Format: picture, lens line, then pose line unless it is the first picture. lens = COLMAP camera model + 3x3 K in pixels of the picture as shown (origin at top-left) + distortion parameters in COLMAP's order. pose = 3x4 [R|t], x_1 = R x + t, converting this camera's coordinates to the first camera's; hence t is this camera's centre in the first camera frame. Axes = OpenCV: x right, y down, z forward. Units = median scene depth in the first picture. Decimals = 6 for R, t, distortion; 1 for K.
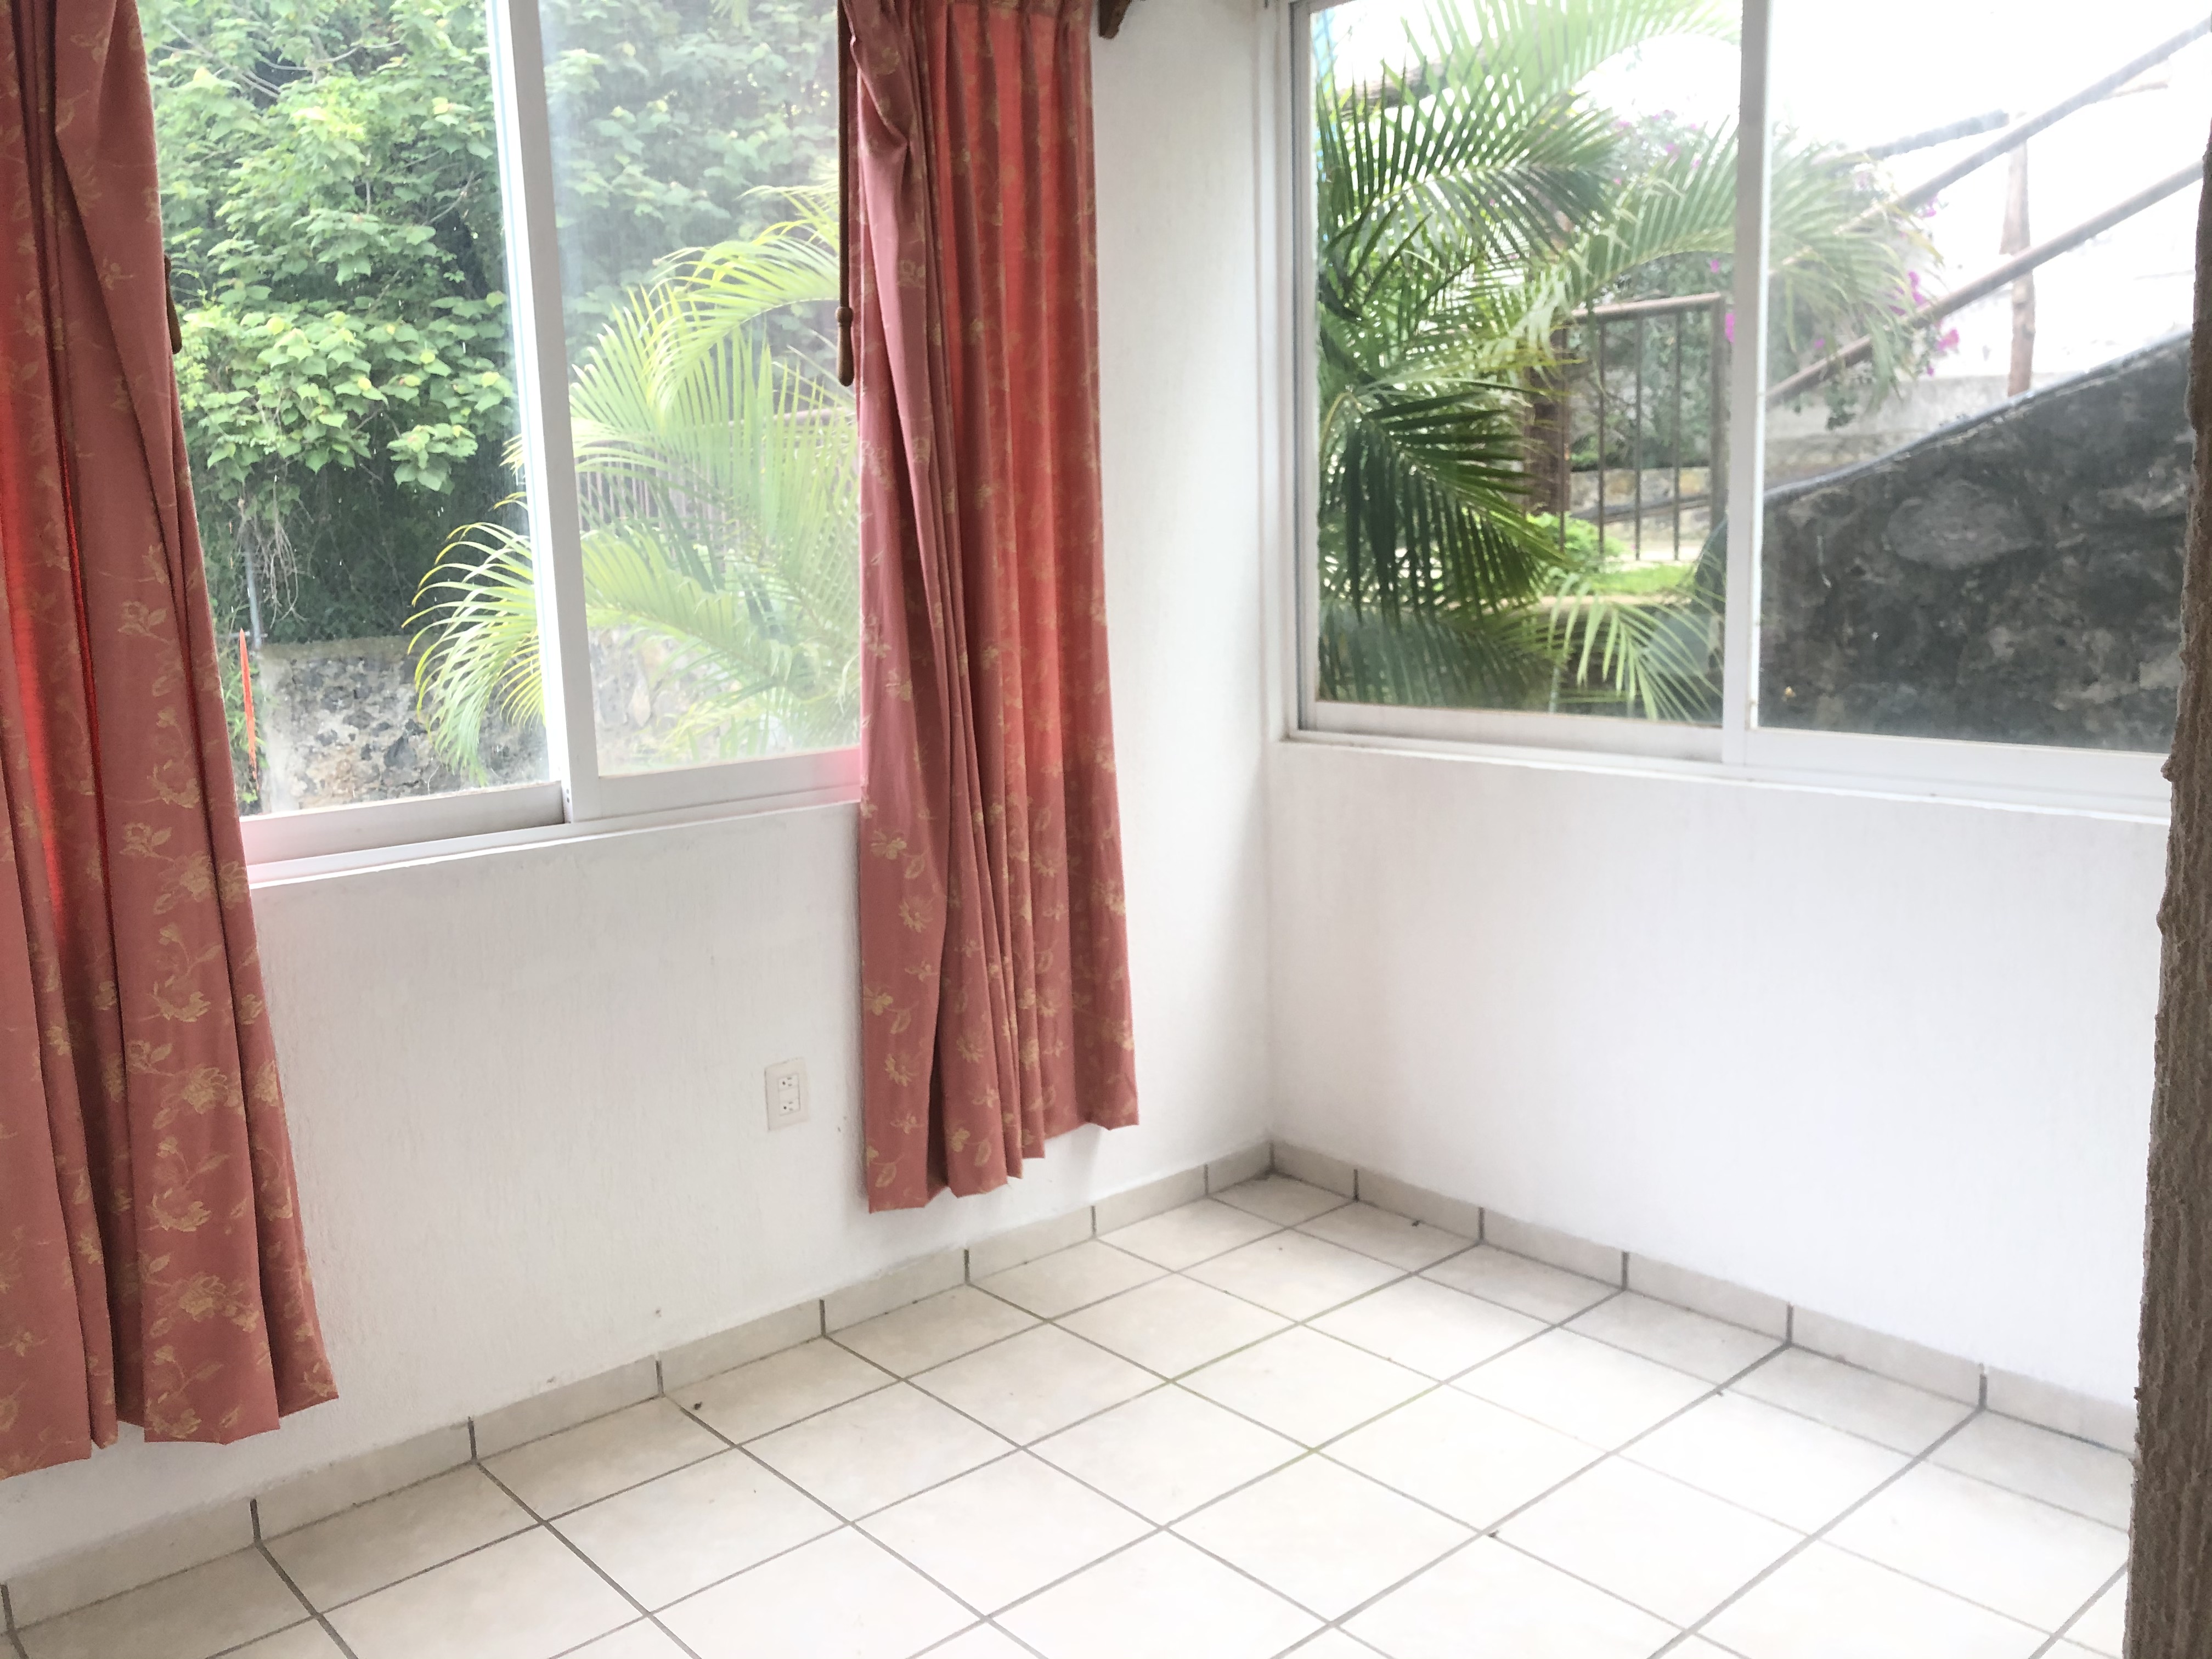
lens RADIAL K [[1814.3, 0, 1117.3], [0, 1814.3, 829.6], [0, 0, 1]] dist [-0.000422, 0.063587]
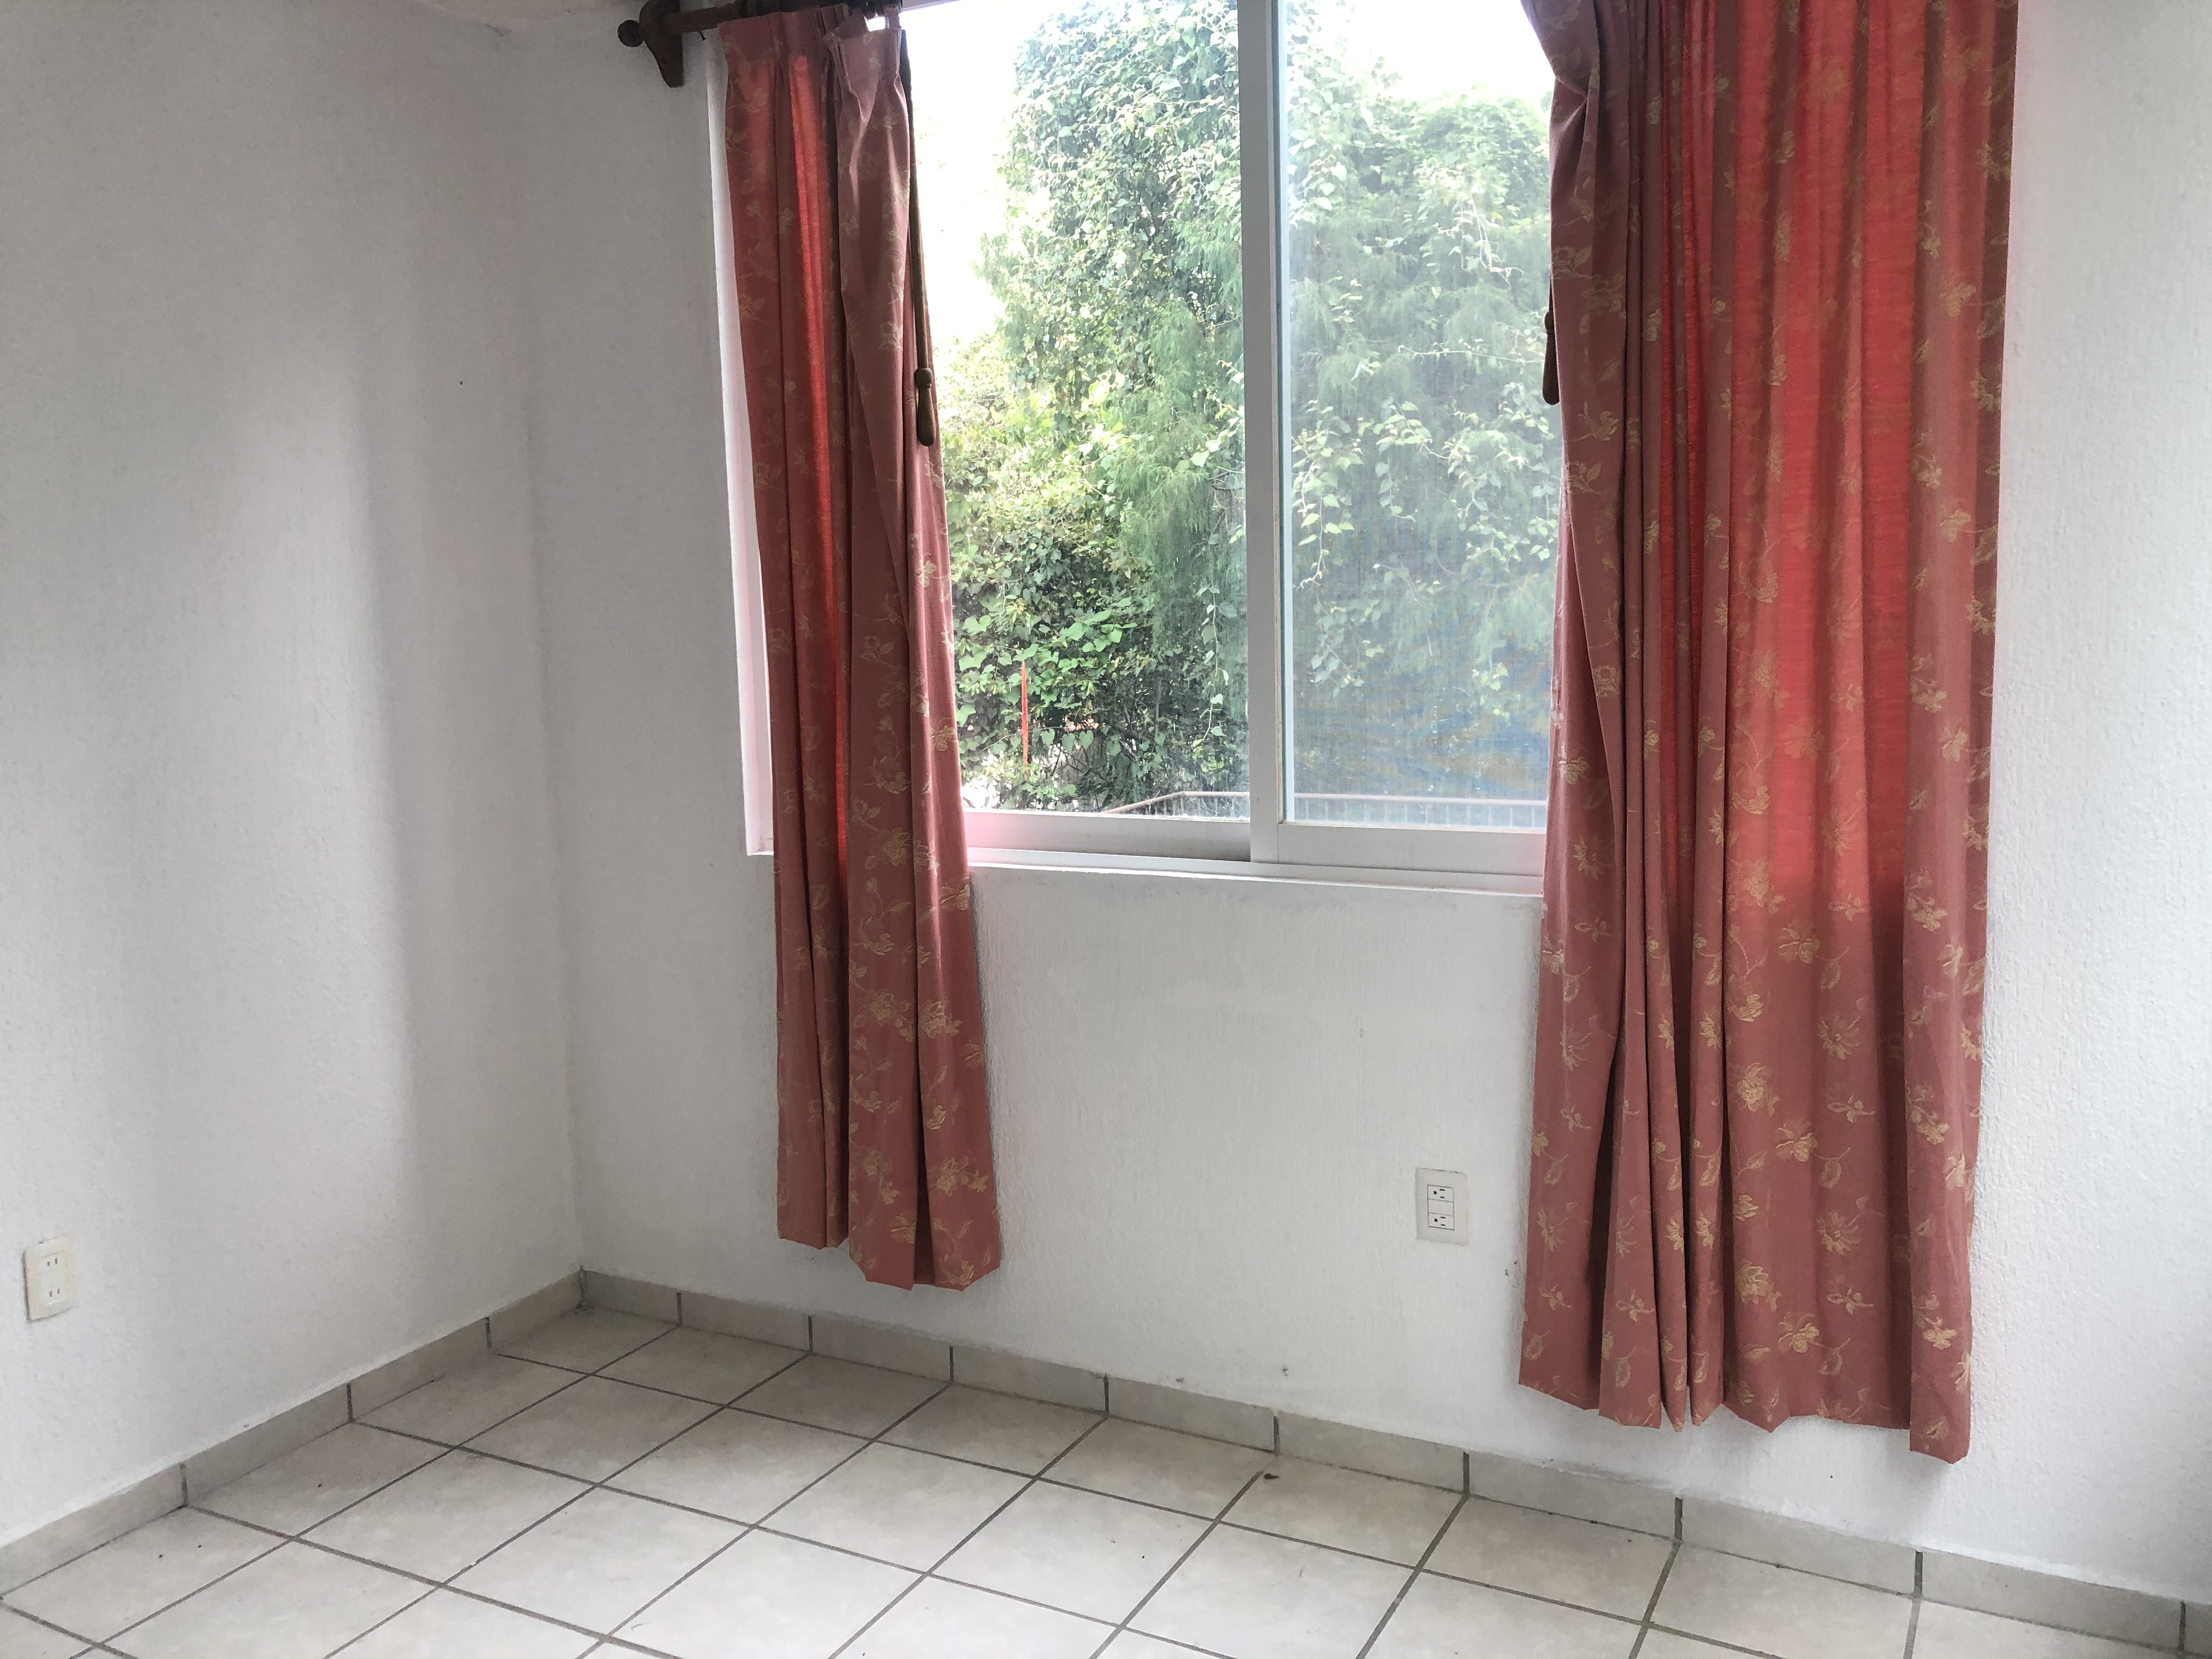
lens RADIAL K [[1814.3, 0, 1117.3], [0, 1814.3, 829.6], [0, 0, 1]] dist [-0.000422, 0.063587]
pose [[0.349071, 0.136199, -0.927146, 0.585845], [-0.138586, 0.986005, 0.092668, -0.101136], [0.926792, 0.096142, 0.363061, 0.532009]]
